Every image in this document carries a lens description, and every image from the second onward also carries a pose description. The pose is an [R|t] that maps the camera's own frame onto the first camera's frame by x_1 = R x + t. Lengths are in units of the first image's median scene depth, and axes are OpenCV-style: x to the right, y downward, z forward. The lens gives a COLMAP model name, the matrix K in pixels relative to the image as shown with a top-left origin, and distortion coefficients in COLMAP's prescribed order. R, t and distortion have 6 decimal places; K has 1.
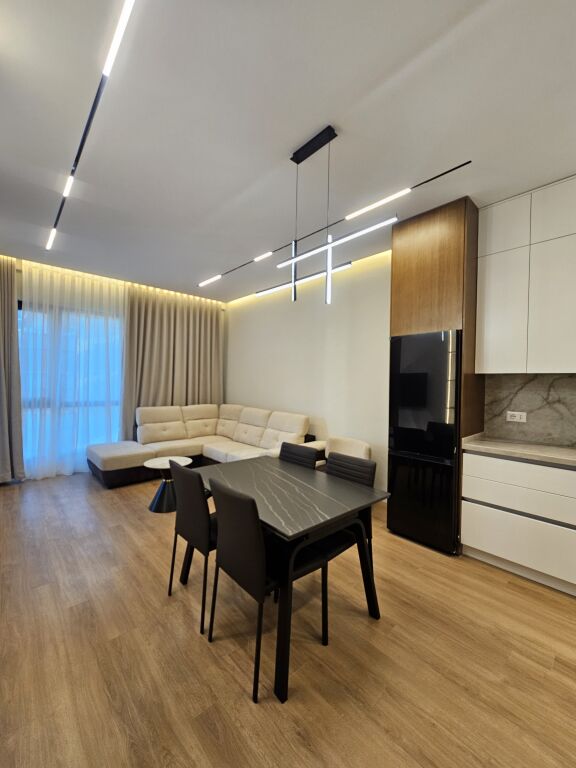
lens RADIAL K [[309.3, 0, 288.5], [0, 309.3, 387.1], [0, 0, 1]] dist [-0.001400, -0.000060]
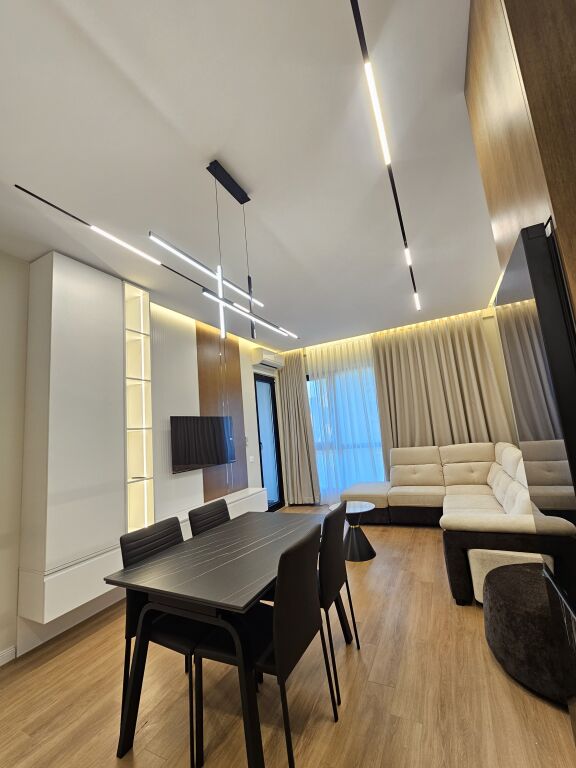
lens RADIAL K [[316.1, 0, 289.4], [0, 316.1, 385.2], [0, 0, 1]] dist [-0.000169, -0.000298]
pose [[0.360401, -0.186398, -0.913984, 0.386688], [0.083137, 0.982350, -0.167558, 0.008173], [0.929085, -0.015597, 0.369537, 0.318940]]
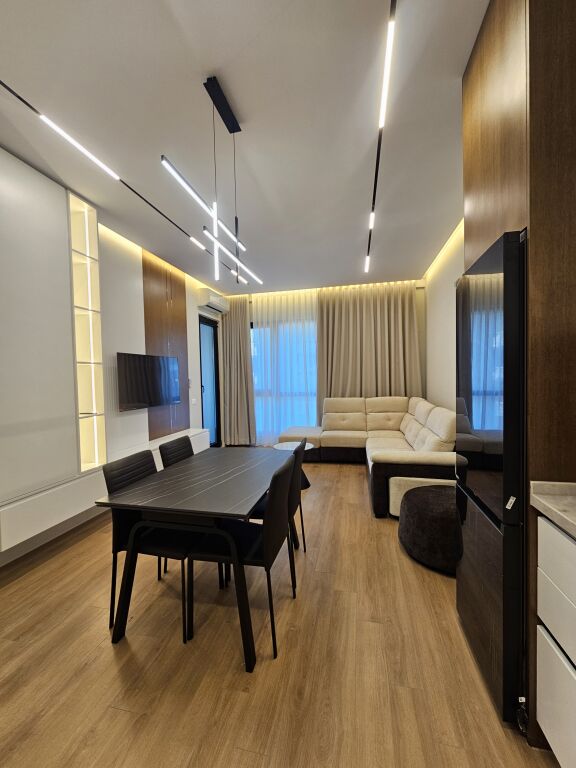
lens RADIAL K [[314.3, 0, 290.4], [0, 314.3, 385.1], [0, 0, 1]] dist [-0.000082, -0.000037]
pose [[0.573275, -0.008733, -0.819317, 0.385743], [0.024313, 0.999684, 0.006356, 0.009768], [0.819002, -0.023563, 0.573306, 0.249535]]
